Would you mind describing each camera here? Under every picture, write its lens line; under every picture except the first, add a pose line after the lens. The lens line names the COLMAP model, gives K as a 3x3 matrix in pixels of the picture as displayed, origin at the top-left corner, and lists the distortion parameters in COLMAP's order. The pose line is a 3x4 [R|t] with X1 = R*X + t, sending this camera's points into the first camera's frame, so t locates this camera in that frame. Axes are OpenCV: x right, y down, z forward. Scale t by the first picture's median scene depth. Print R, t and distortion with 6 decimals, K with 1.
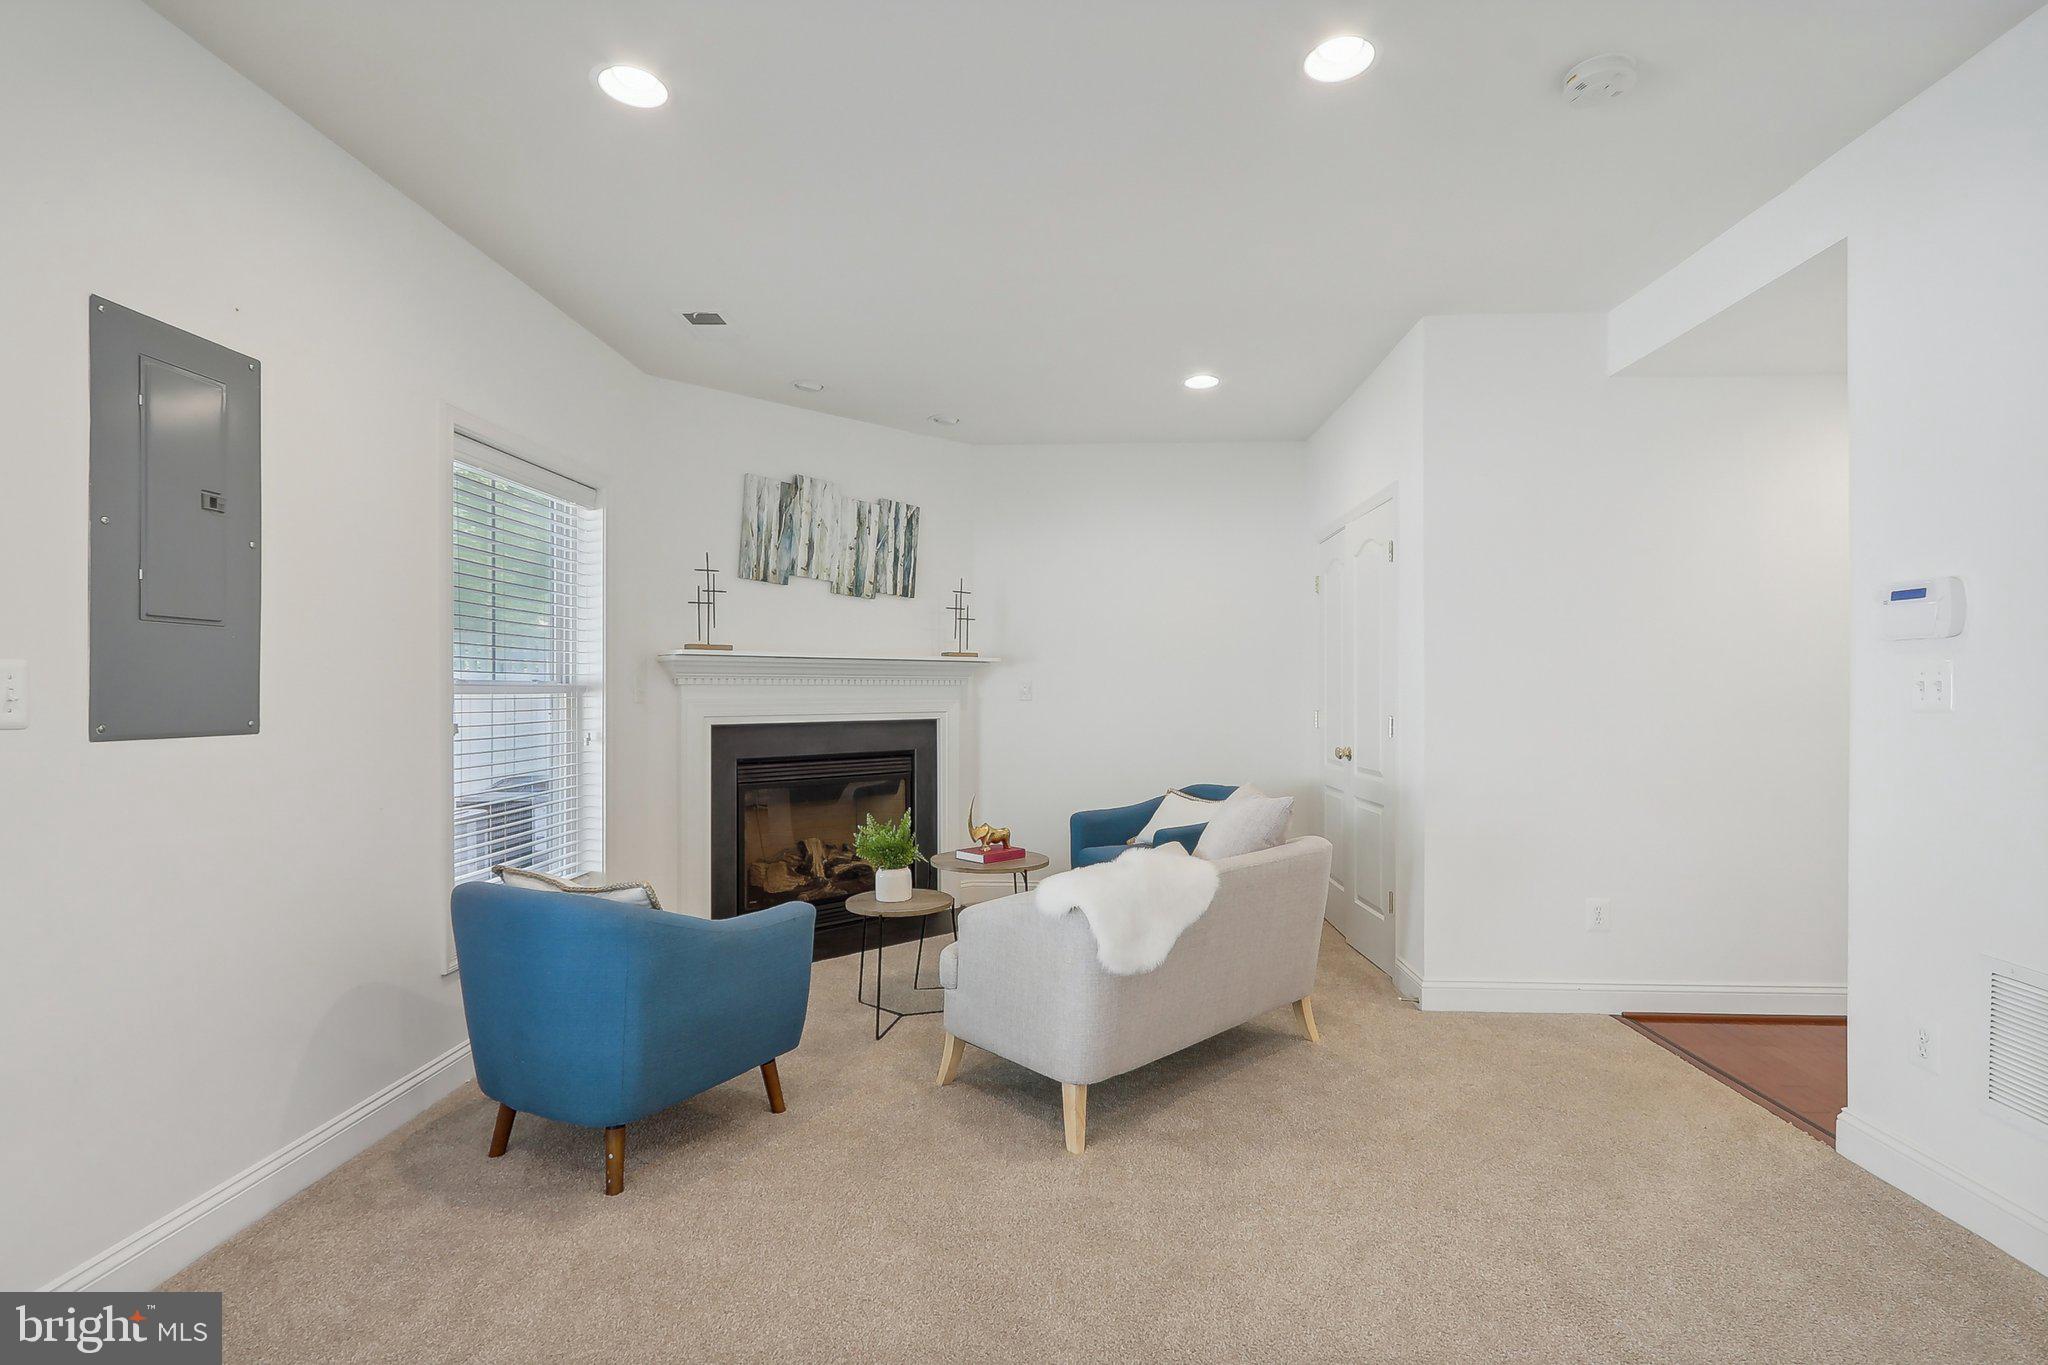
lens RADIAL K [[955.3, 0, 1016.9], [0, 955.3, 672.0], [0, 0, 1]] dist [-0.000979, -0.000392]
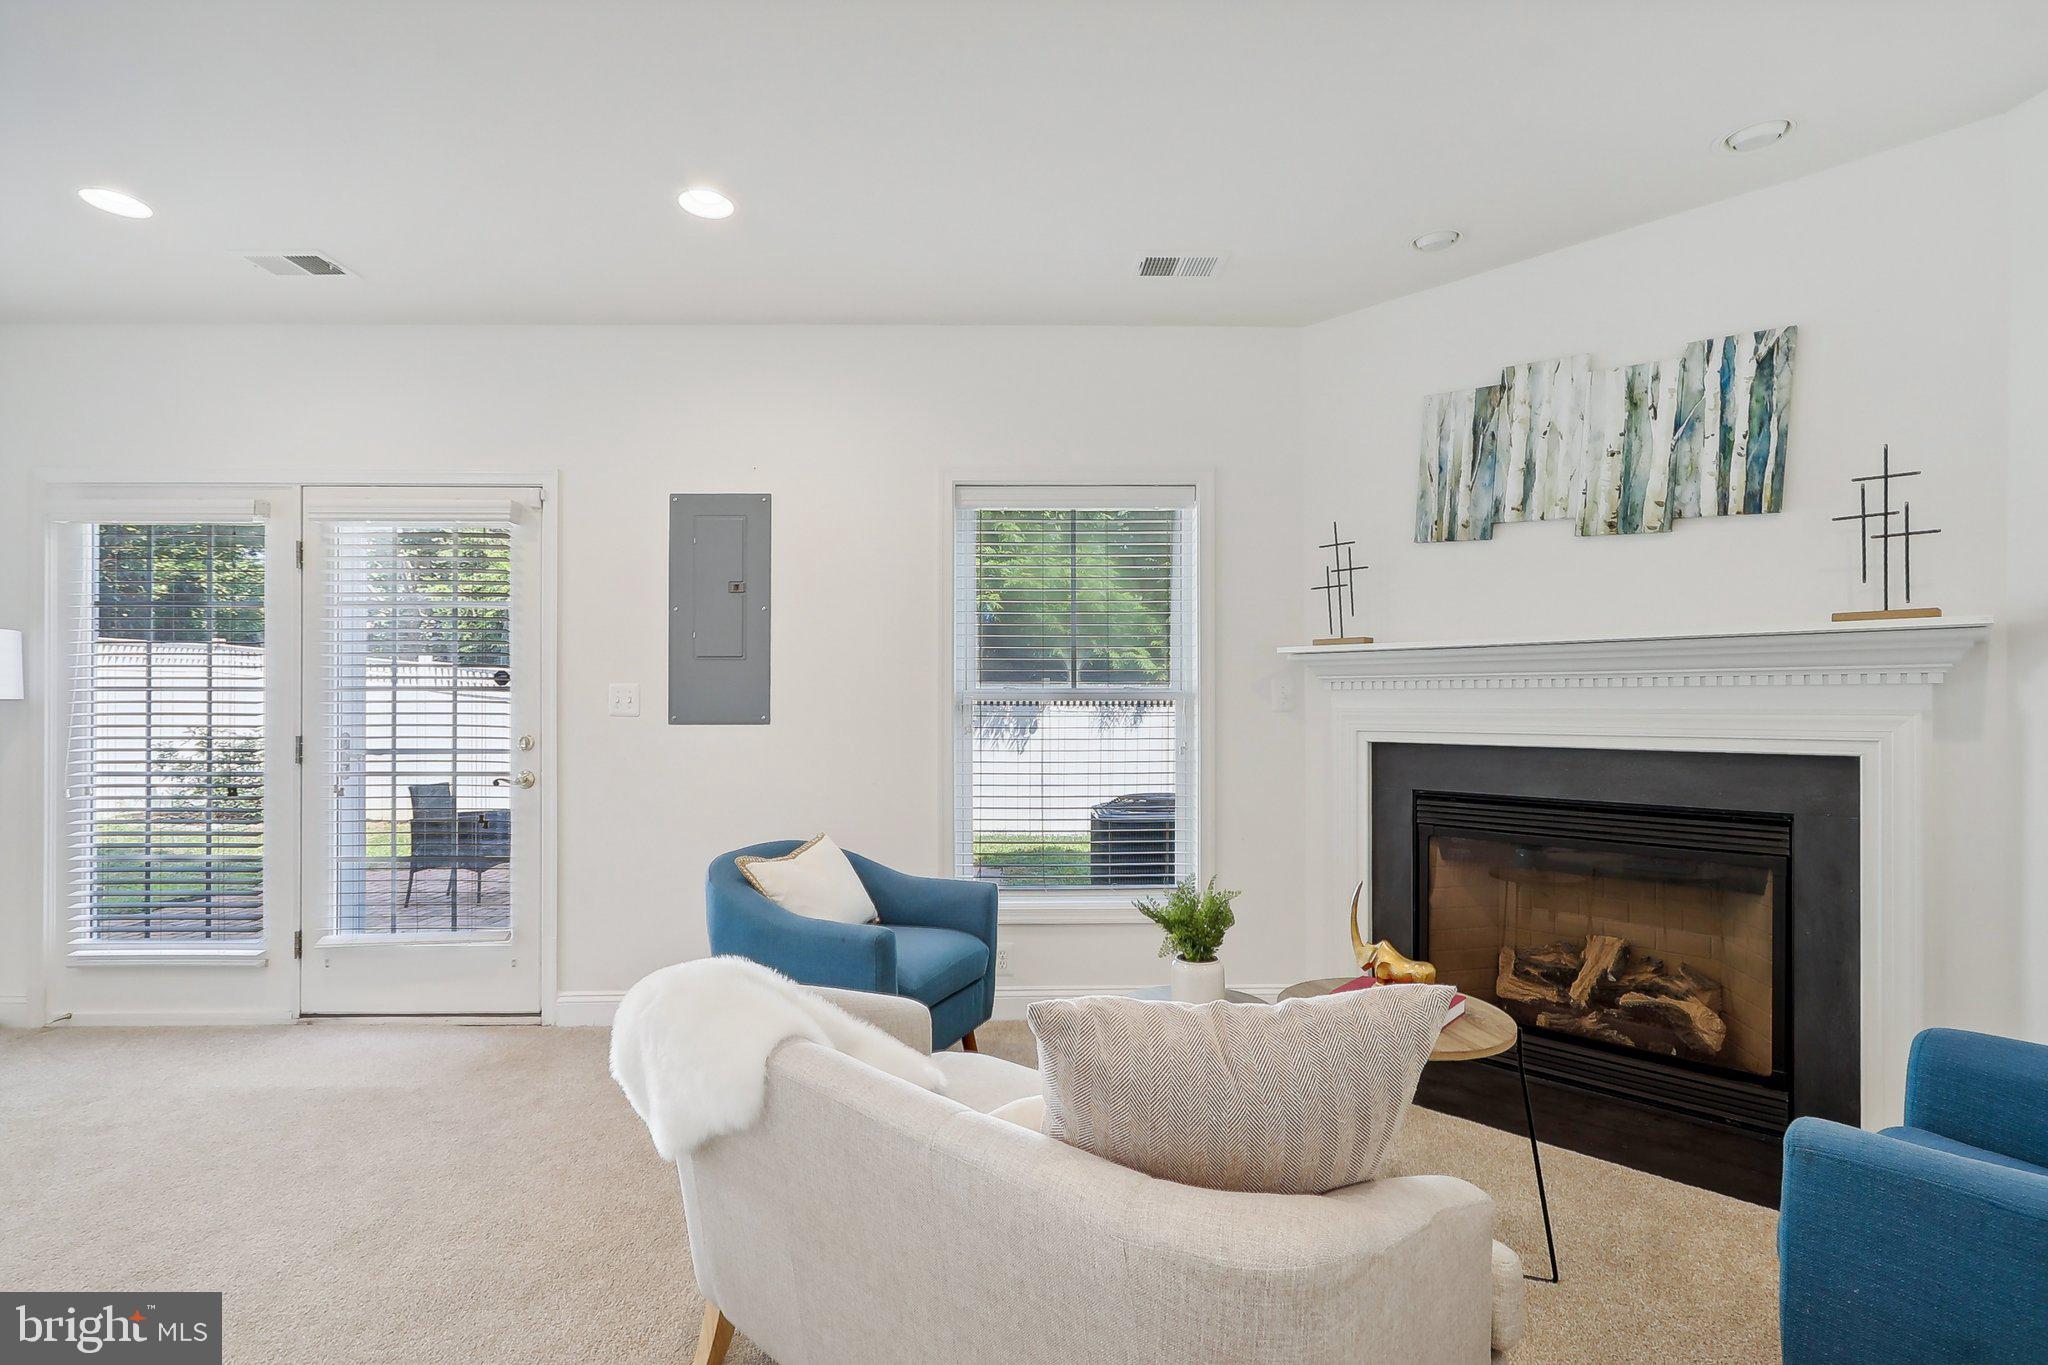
lens RADIAL K [[954.4, 0, 1031.0], [0, 954.4, 688.9], [0, 0, 1]] dist [0.000836, -0.000120]
pose [[0.068019, -0.012991, -0.997599, 0.398153], [0.019671, 0.999738, -0.011678, 0.015179], [0.997490, -0.018829, 0.068257, 0.623391]]
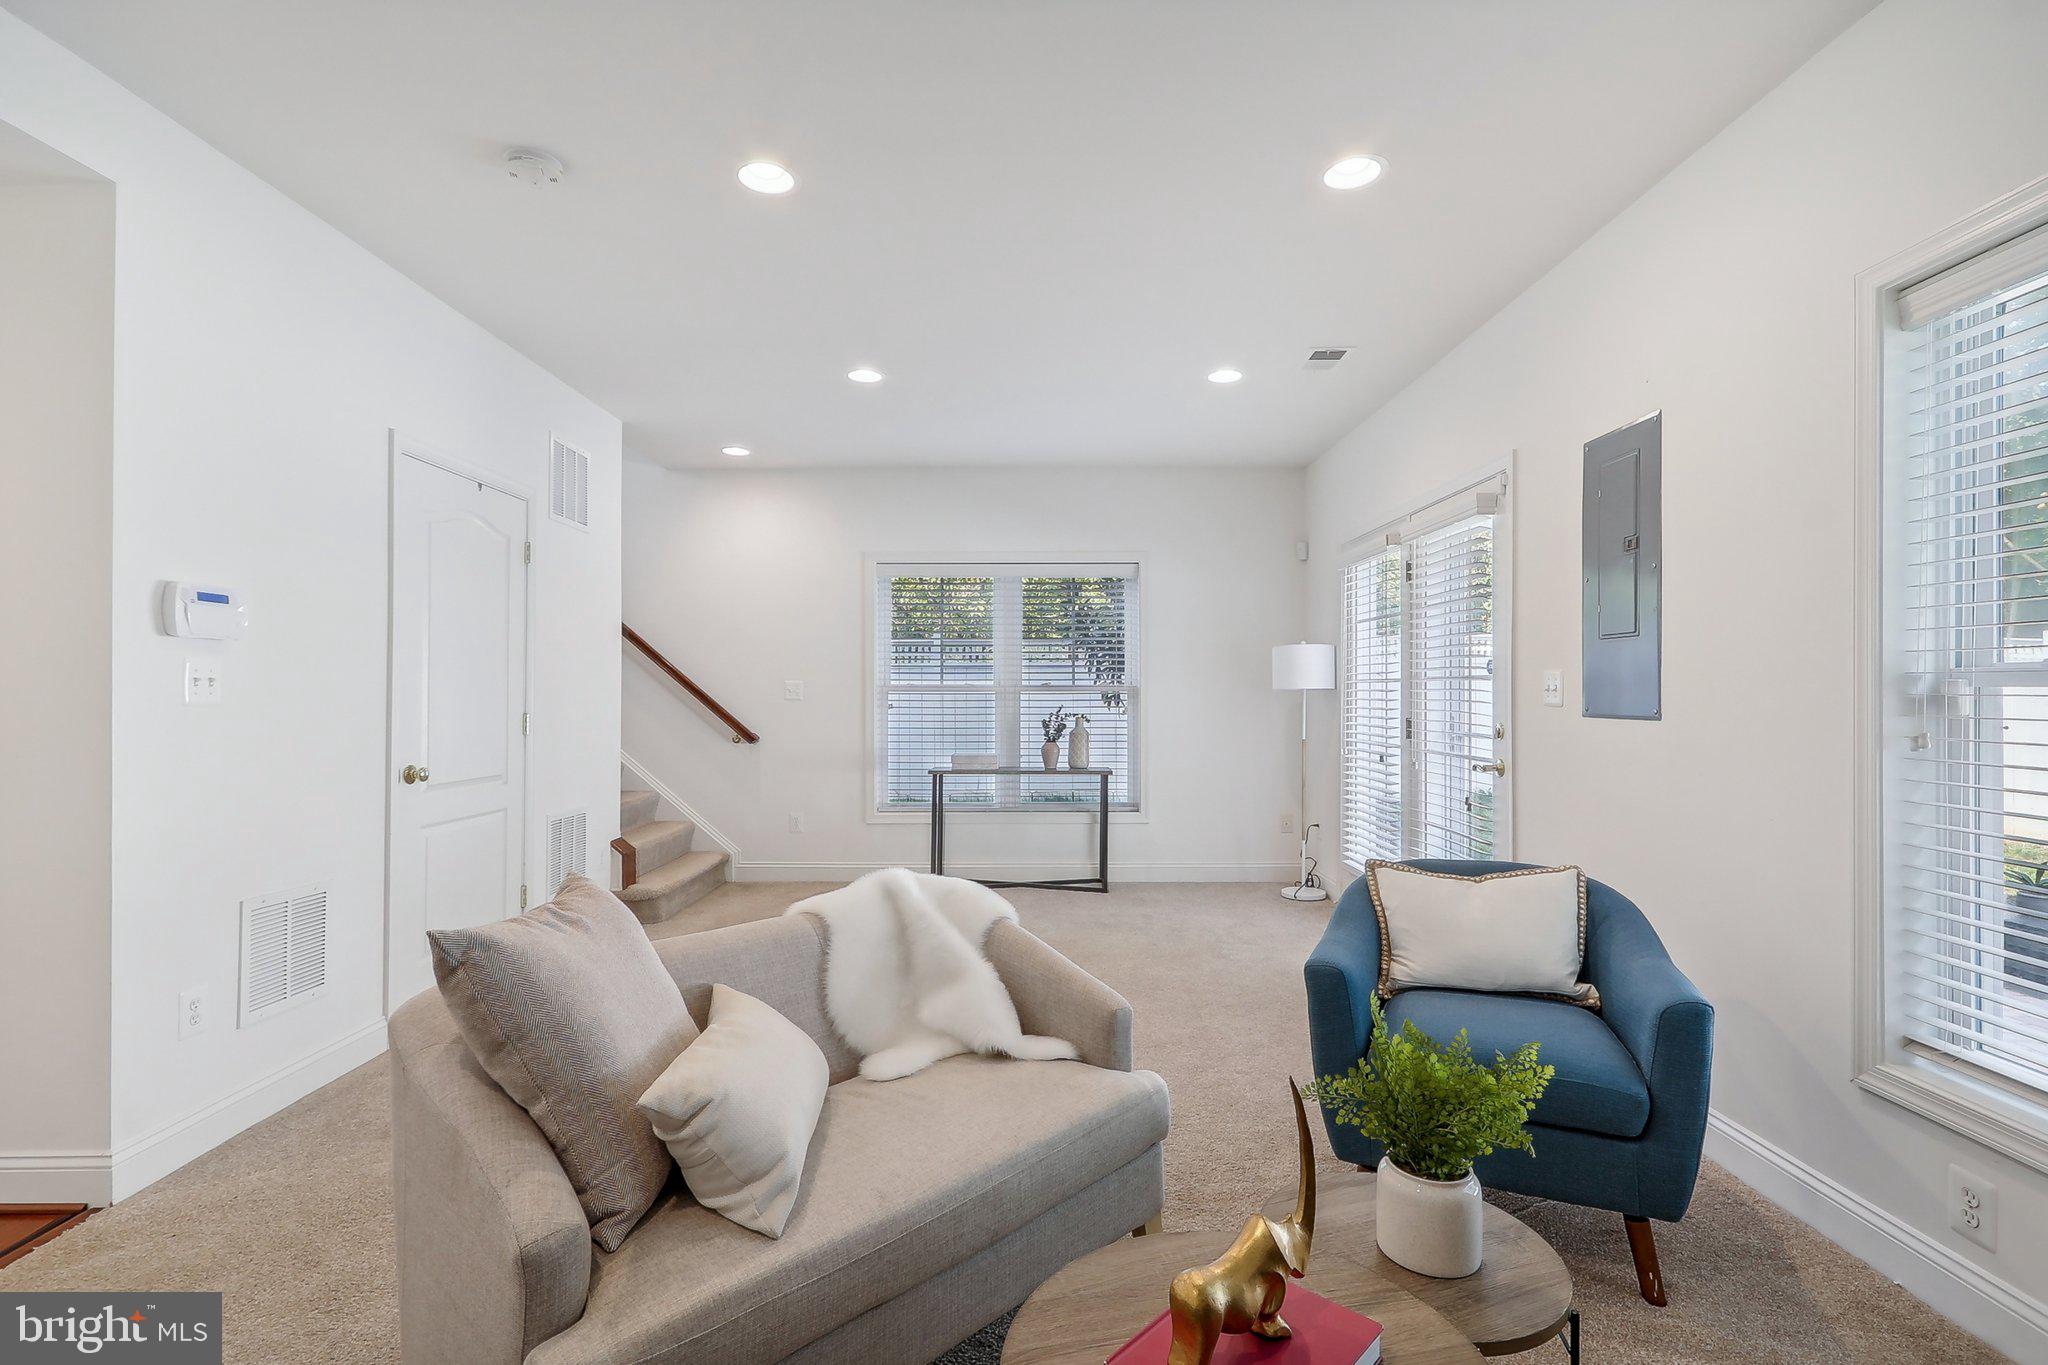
lens RADIAL K [[954.4, 0, 1031.0], [0, 954.4, 688.9], [0, 0, 1]] dist [0.000836, -0.000120]
pose [[-0.999491, 0.000758, -0.031880, 0.013785], [0.001375, 0.999812, -0.019331, 0.021814], [0.031859, -0.019365, -0.999305, 1.016923]]
